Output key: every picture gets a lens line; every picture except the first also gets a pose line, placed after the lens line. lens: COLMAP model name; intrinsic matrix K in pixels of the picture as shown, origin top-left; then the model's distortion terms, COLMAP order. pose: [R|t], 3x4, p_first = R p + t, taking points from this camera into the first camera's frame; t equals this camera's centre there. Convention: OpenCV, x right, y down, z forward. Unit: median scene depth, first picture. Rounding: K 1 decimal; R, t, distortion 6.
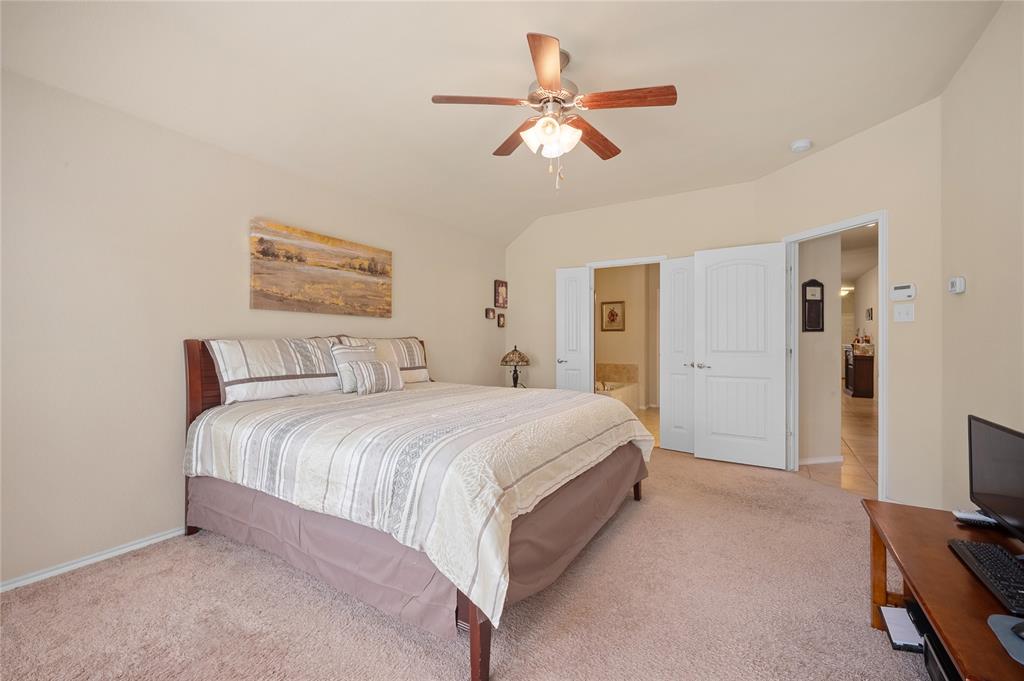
lens RADIAL K [[423.9, 0, 515.0], [0, 423.9, 341.8], [0, 0, 1]] dist [0.007760, -0.002452]
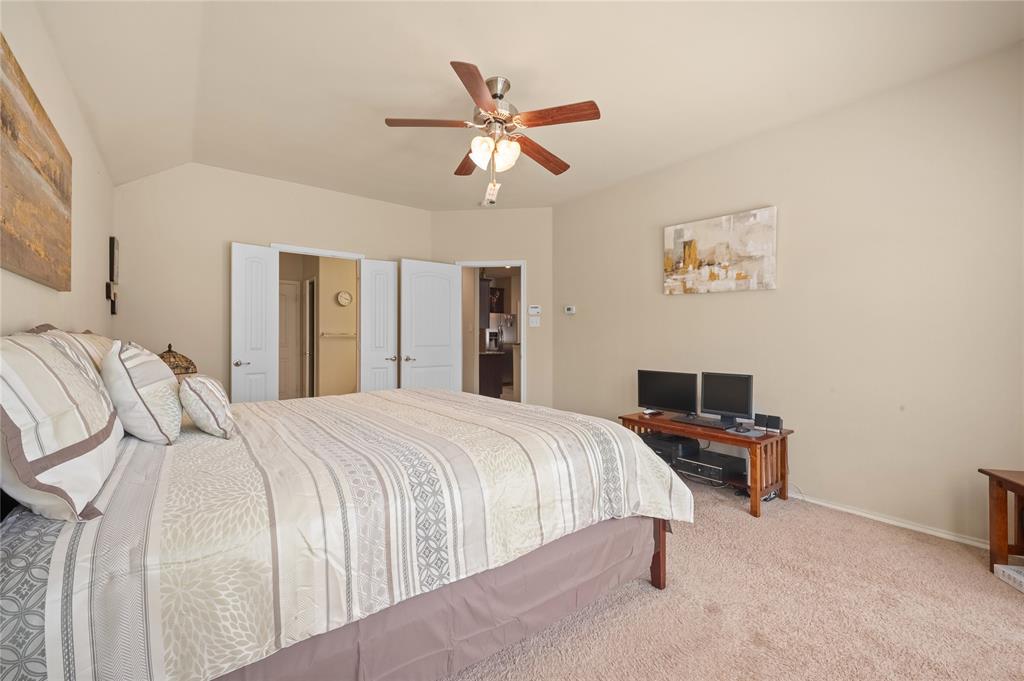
lens RADIAL K [[423.9, 0, 518.5], [0, 423.9, 335.0], [0, 0, 1]] dist [0.007760, -0.002452]
pose [[0.360261, 0.005945, 0.932832, -0.674879], [-0.000140, 0.999980, -0.006319, -0.003253], [-0.932851, 0.002146, 0.360255, 0.402440]]
